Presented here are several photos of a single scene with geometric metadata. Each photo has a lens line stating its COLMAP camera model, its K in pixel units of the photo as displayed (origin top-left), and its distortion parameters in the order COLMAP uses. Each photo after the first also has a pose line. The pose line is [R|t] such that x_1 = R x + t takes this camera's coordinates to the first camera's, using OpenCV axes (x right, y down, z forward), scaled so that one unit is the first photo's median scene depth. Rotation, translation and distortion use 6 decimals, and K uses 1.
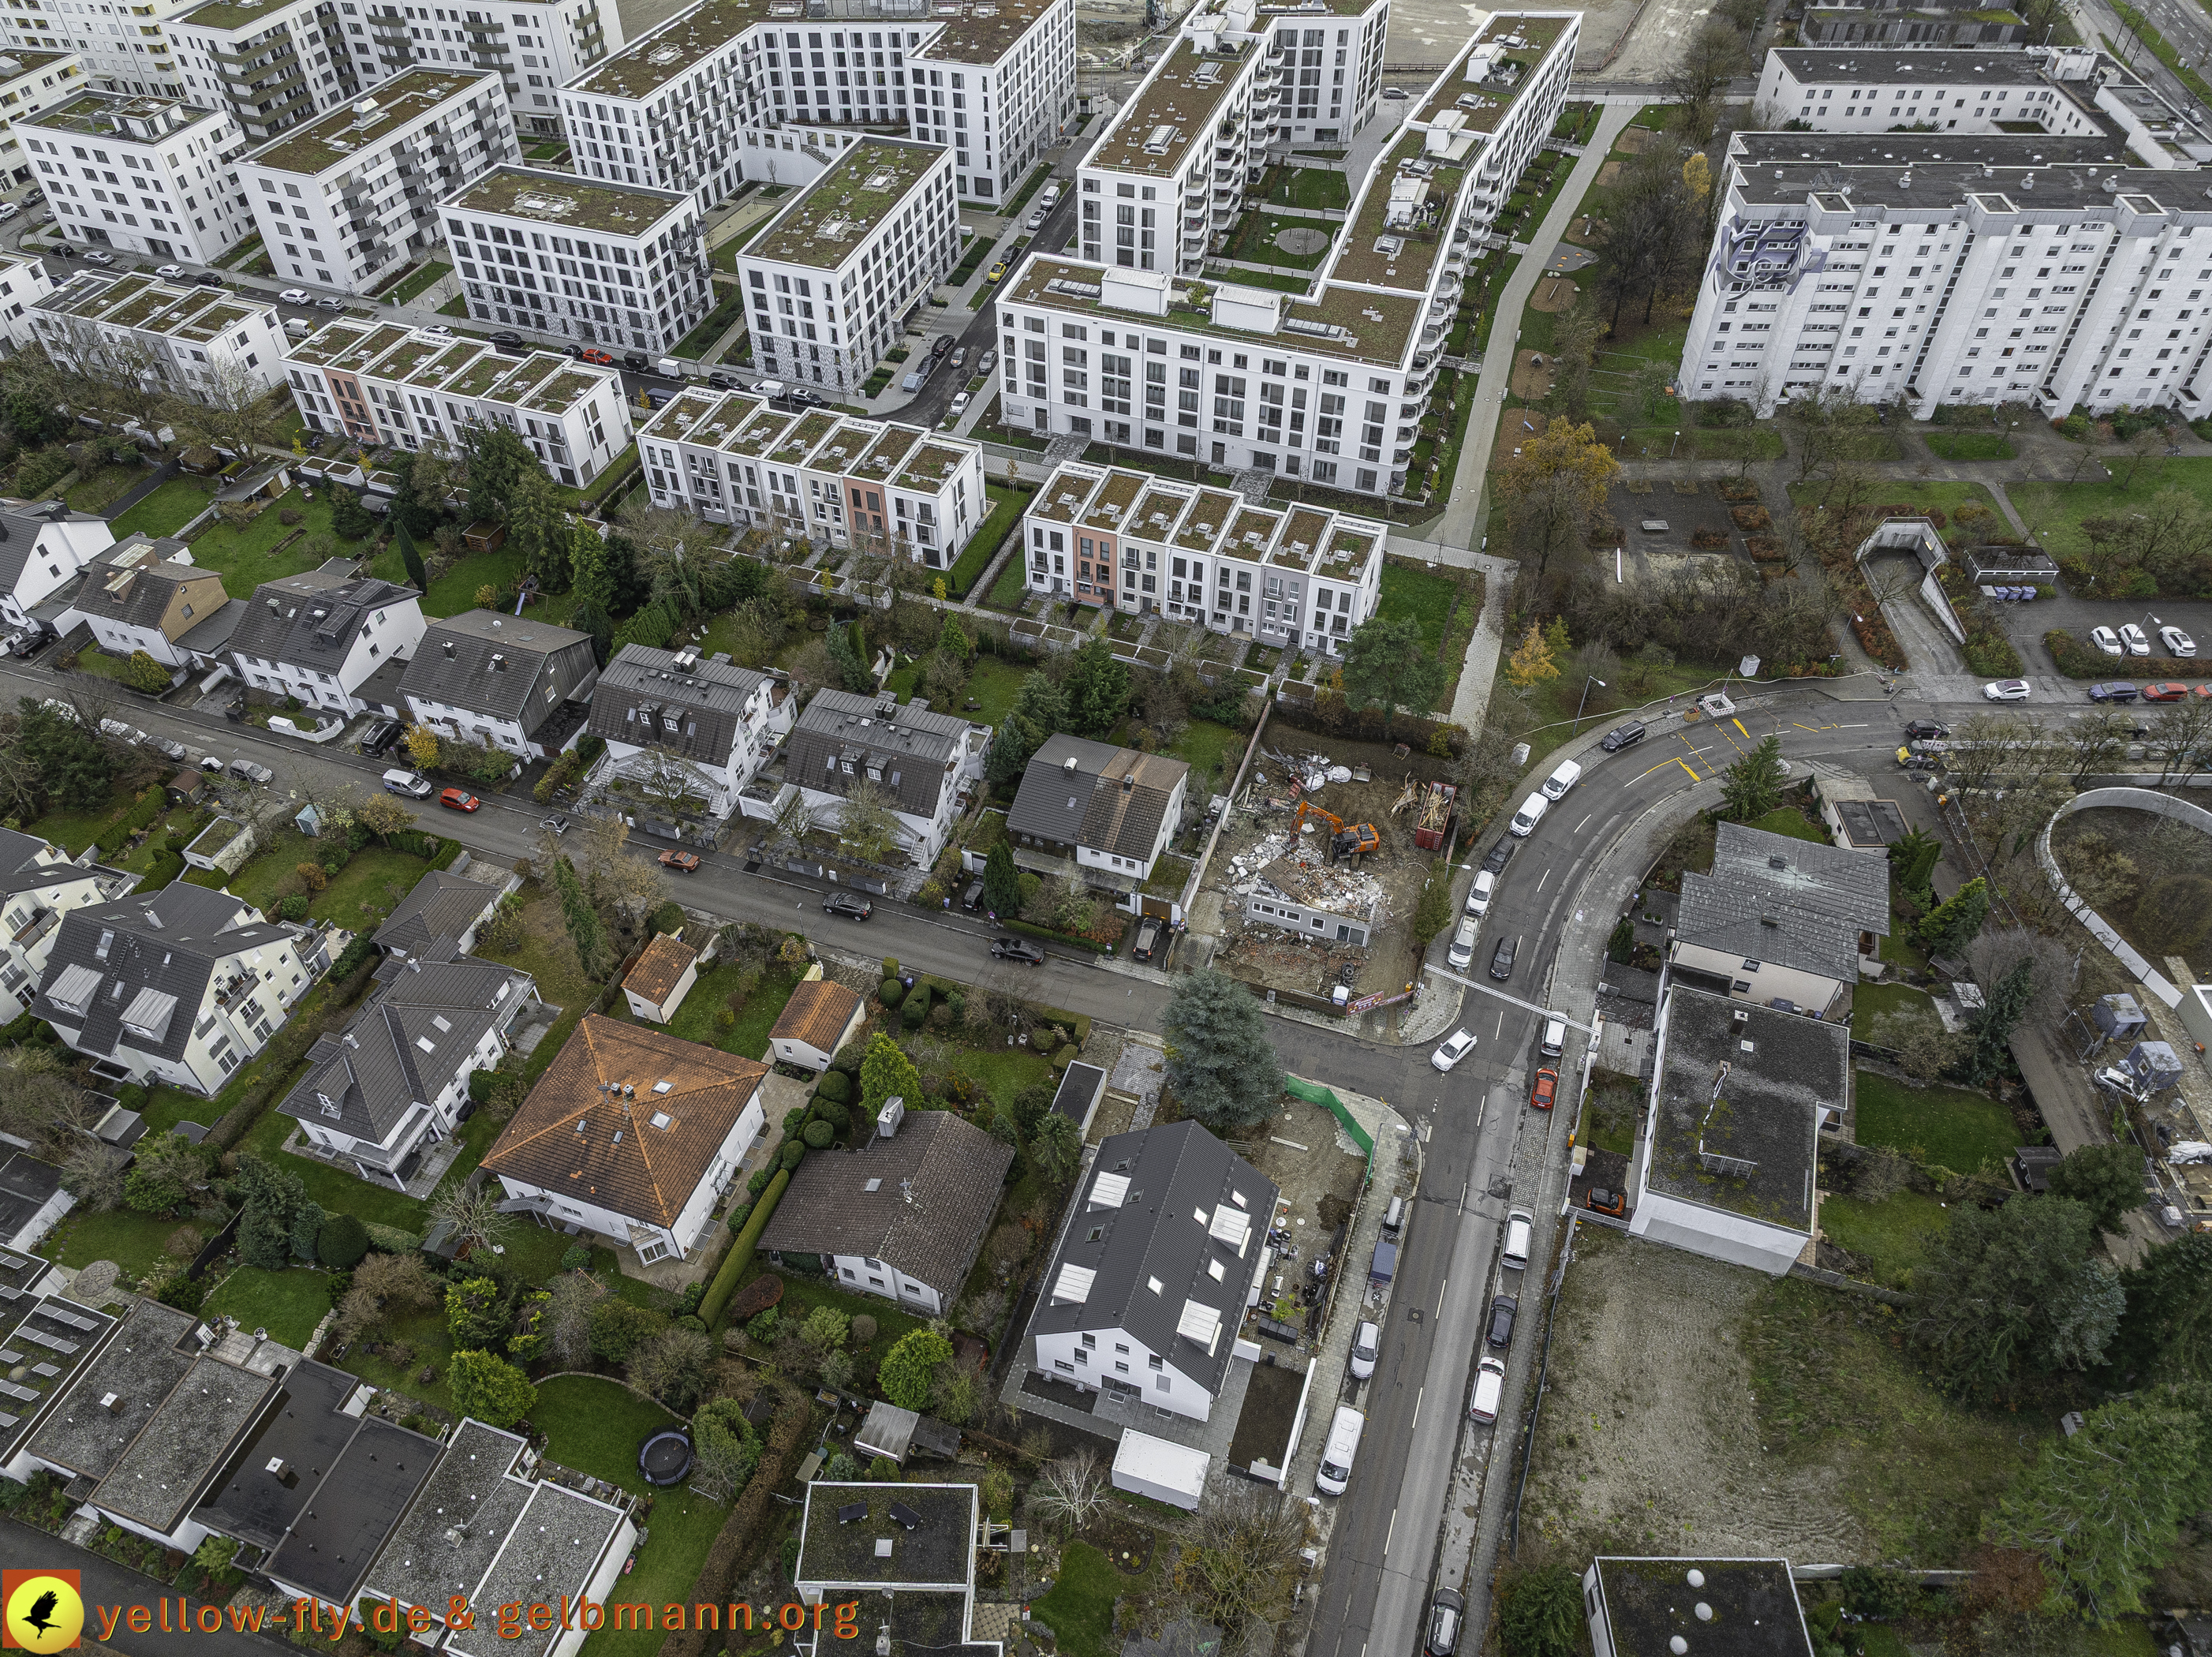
lens RADIAL K [[1548.1, 0, 1103.2], [0, 1548.1, 831.6], [0, 0, 1]] dist [-0.029463, 0.018403]
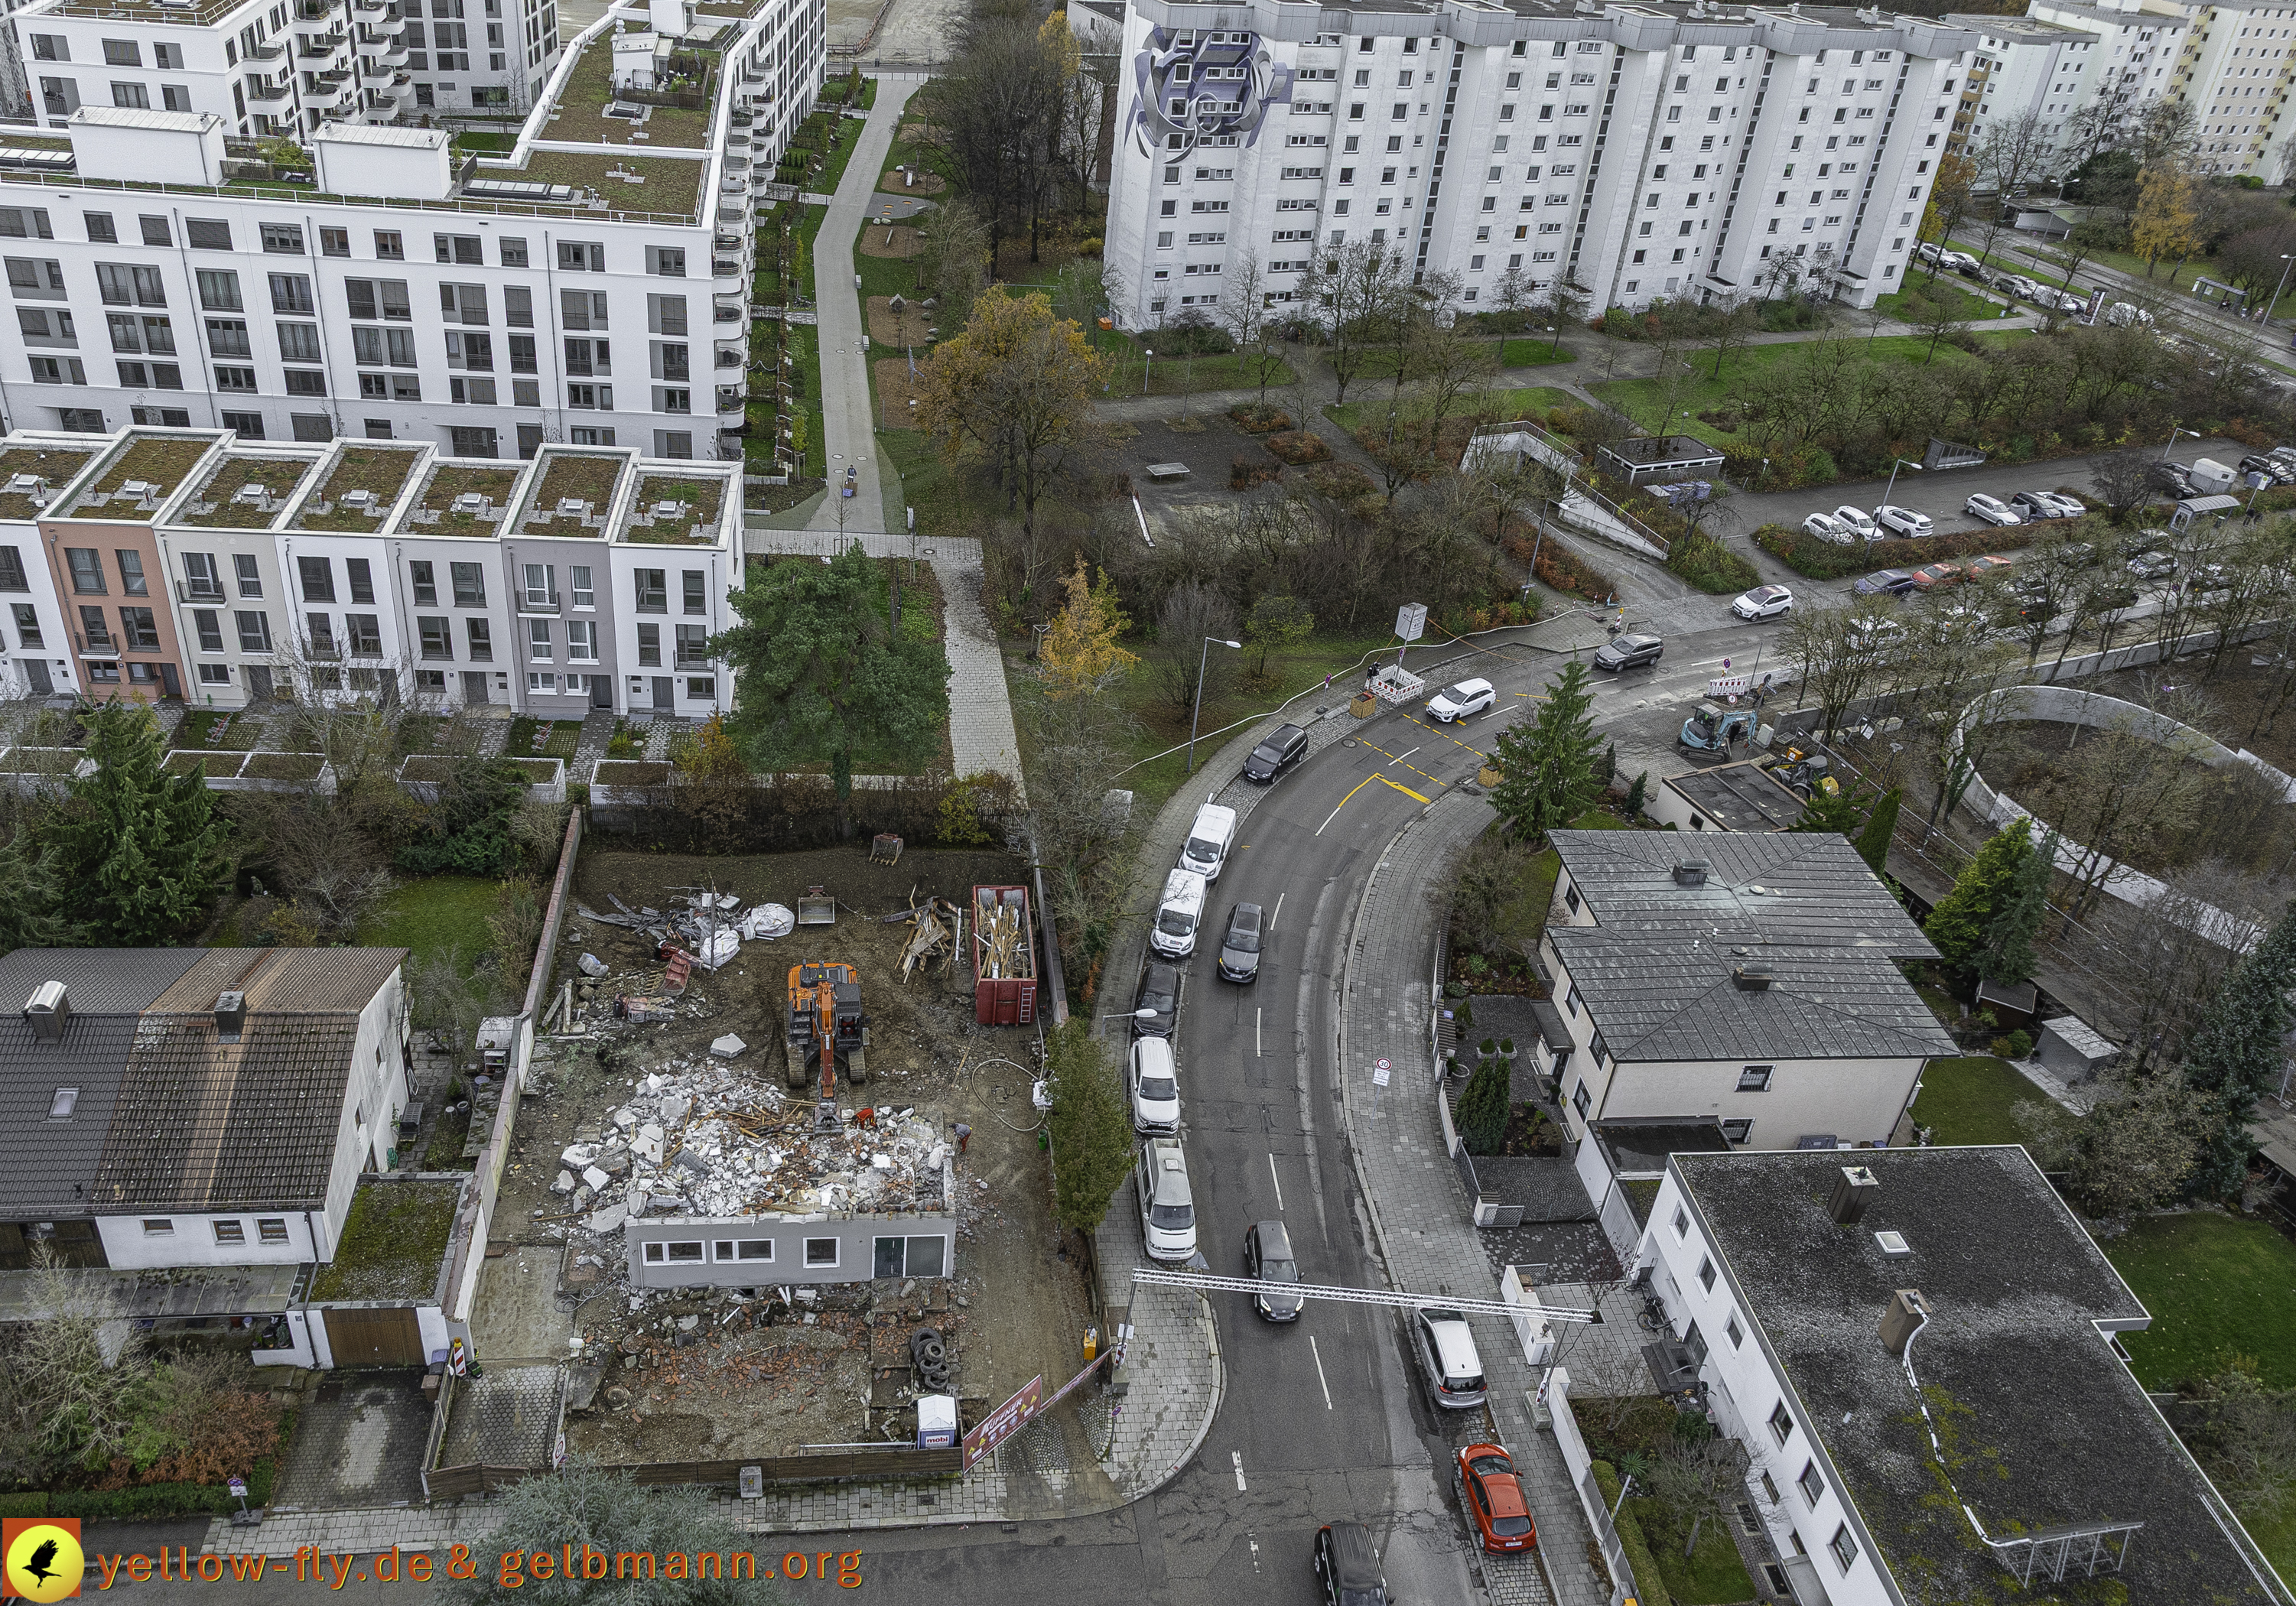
lens RADIAL K [[1764.9, 0, 1141.4], [0, 1764.9, 811.4], [0, 0, 1]] dist [-0.037097, 0.033423]
pose [[0.888877, -0.167377, 0.426476, 0.030837], [0.250796, 0.956781, -0.147214, 0.029995], [-0.383404, 0.237814, 0.892438, 0.422033]]
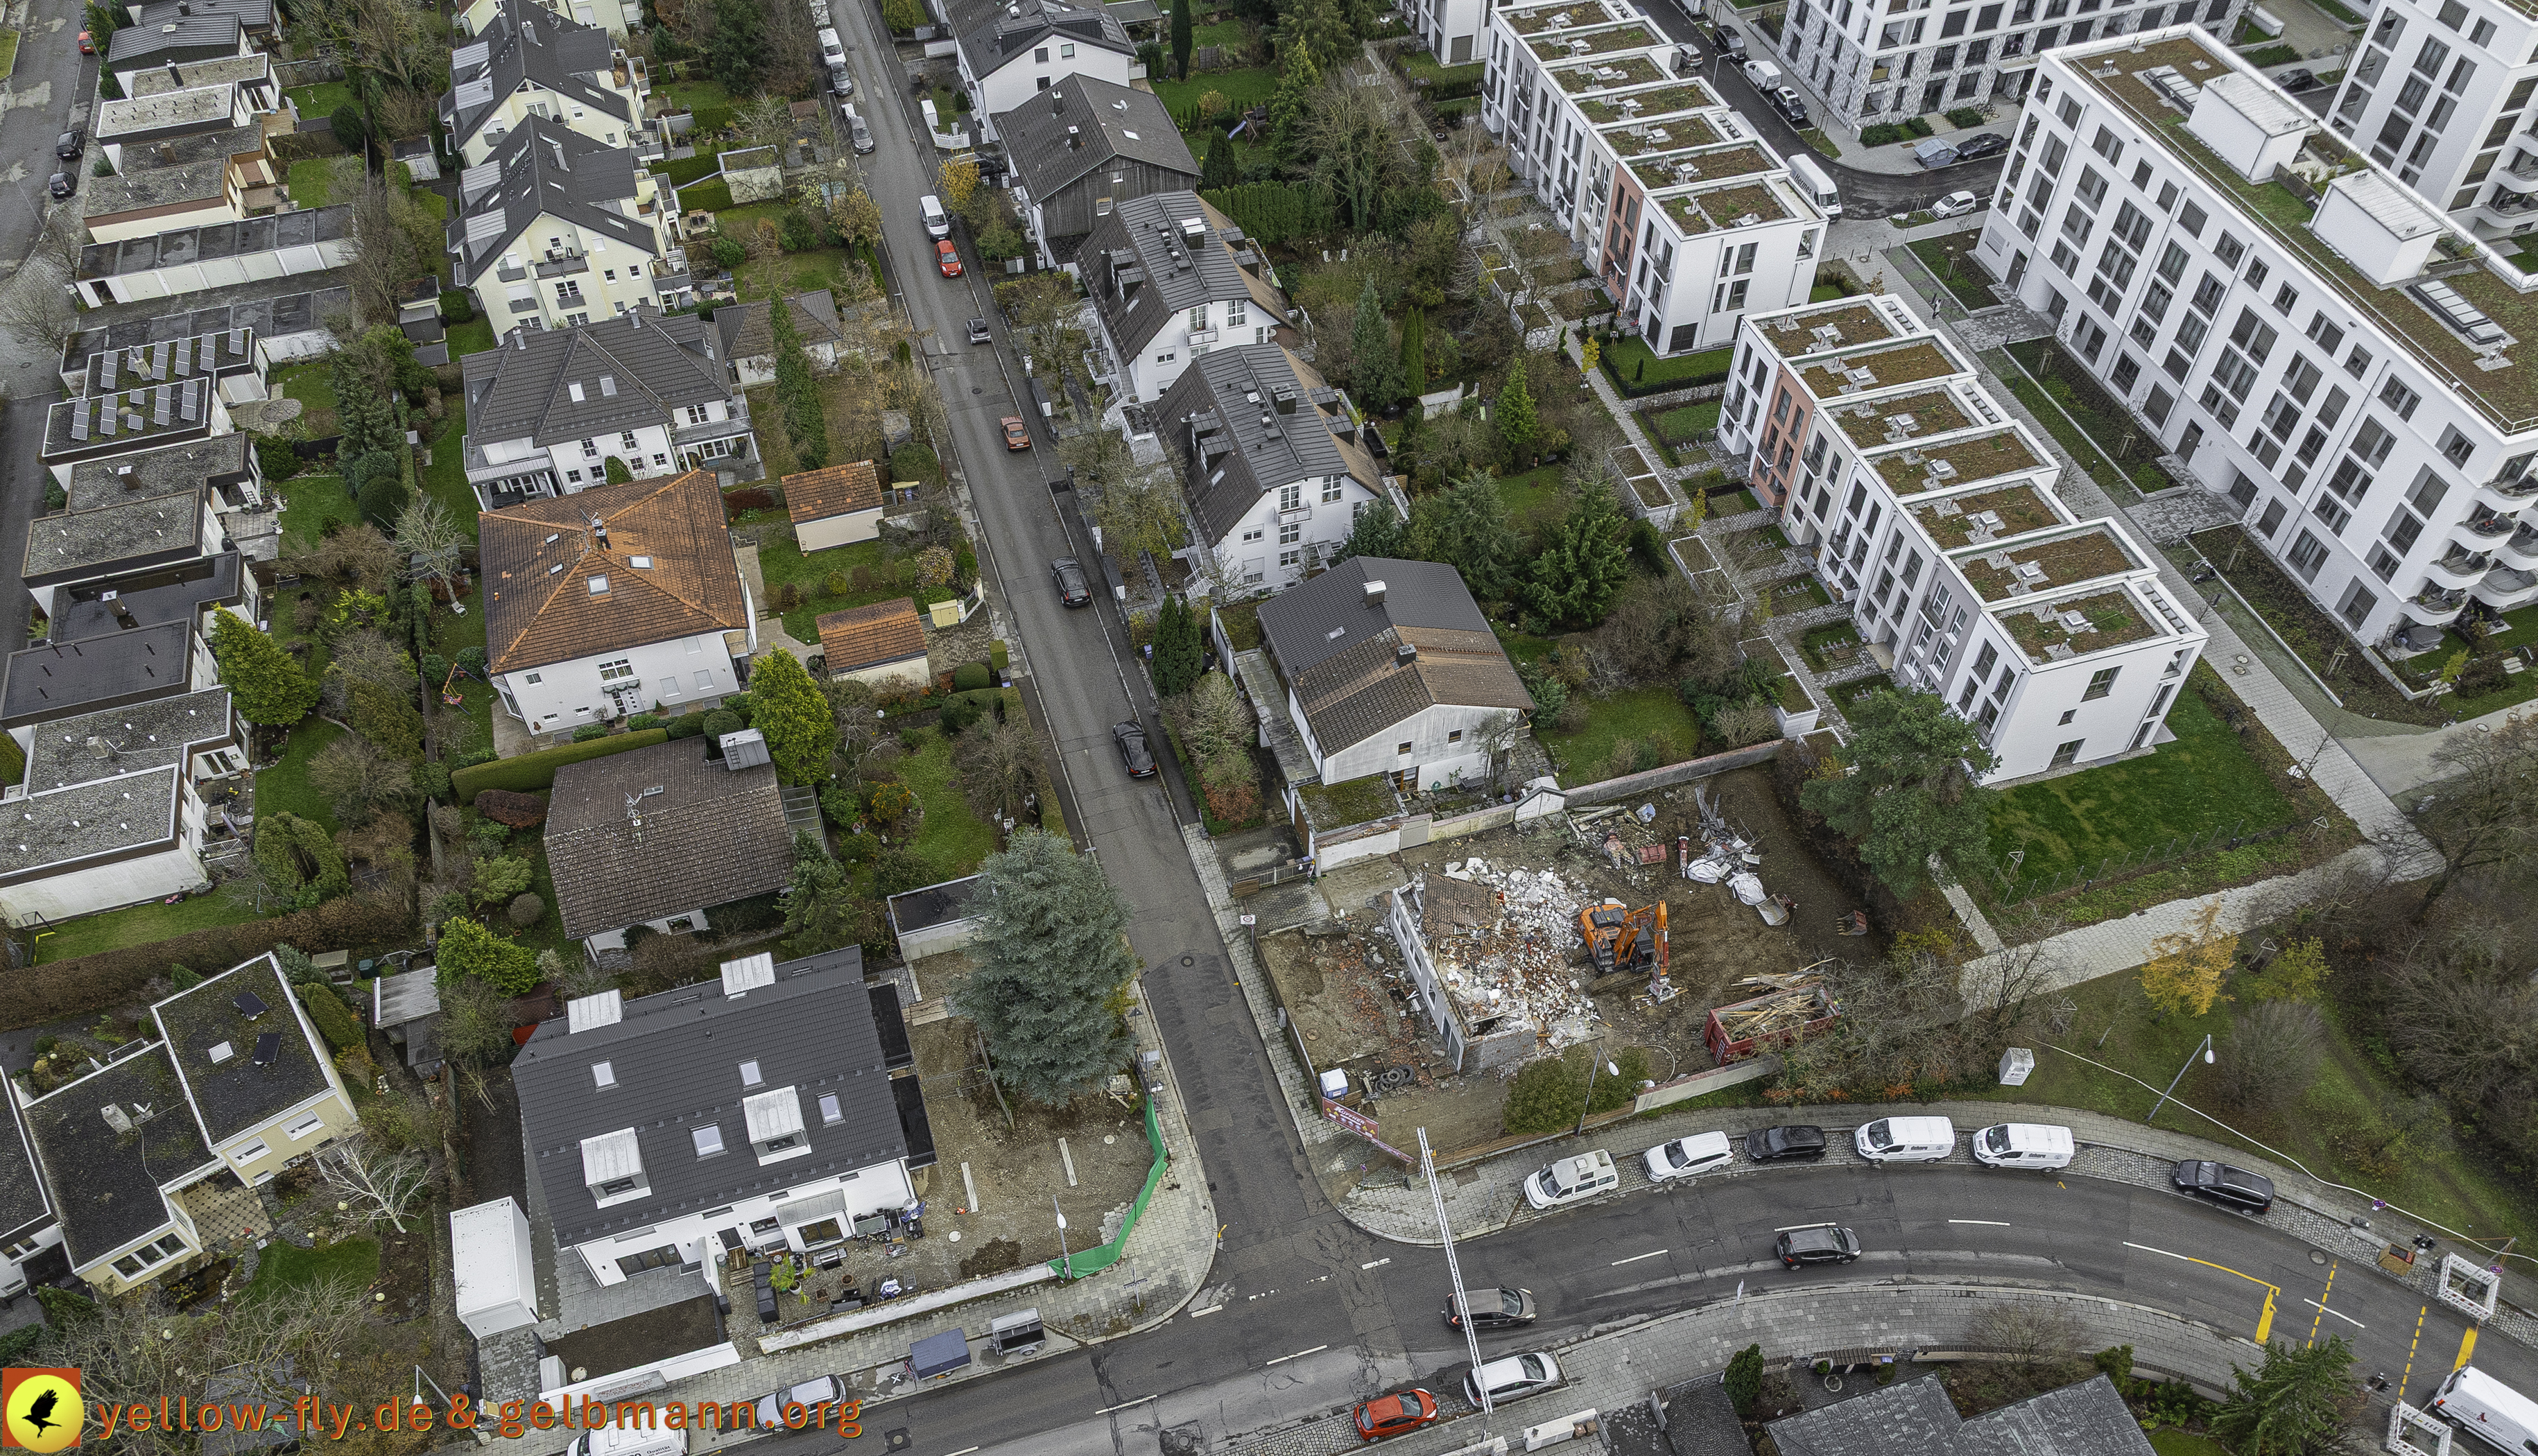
lens RADIAL K [[1766.8, 0, 1268.3], [0, 1766.8, 955.5], [0, 0, 1]] dist [-0.021775, 0.006085]
pose [[0.596054, 0.637329, -0.488397, 0.335910], [-0.576568, 0.763057, 0.292083, -0.093842], [0.558828, 0.107497, 0.822287, 0.290877]]
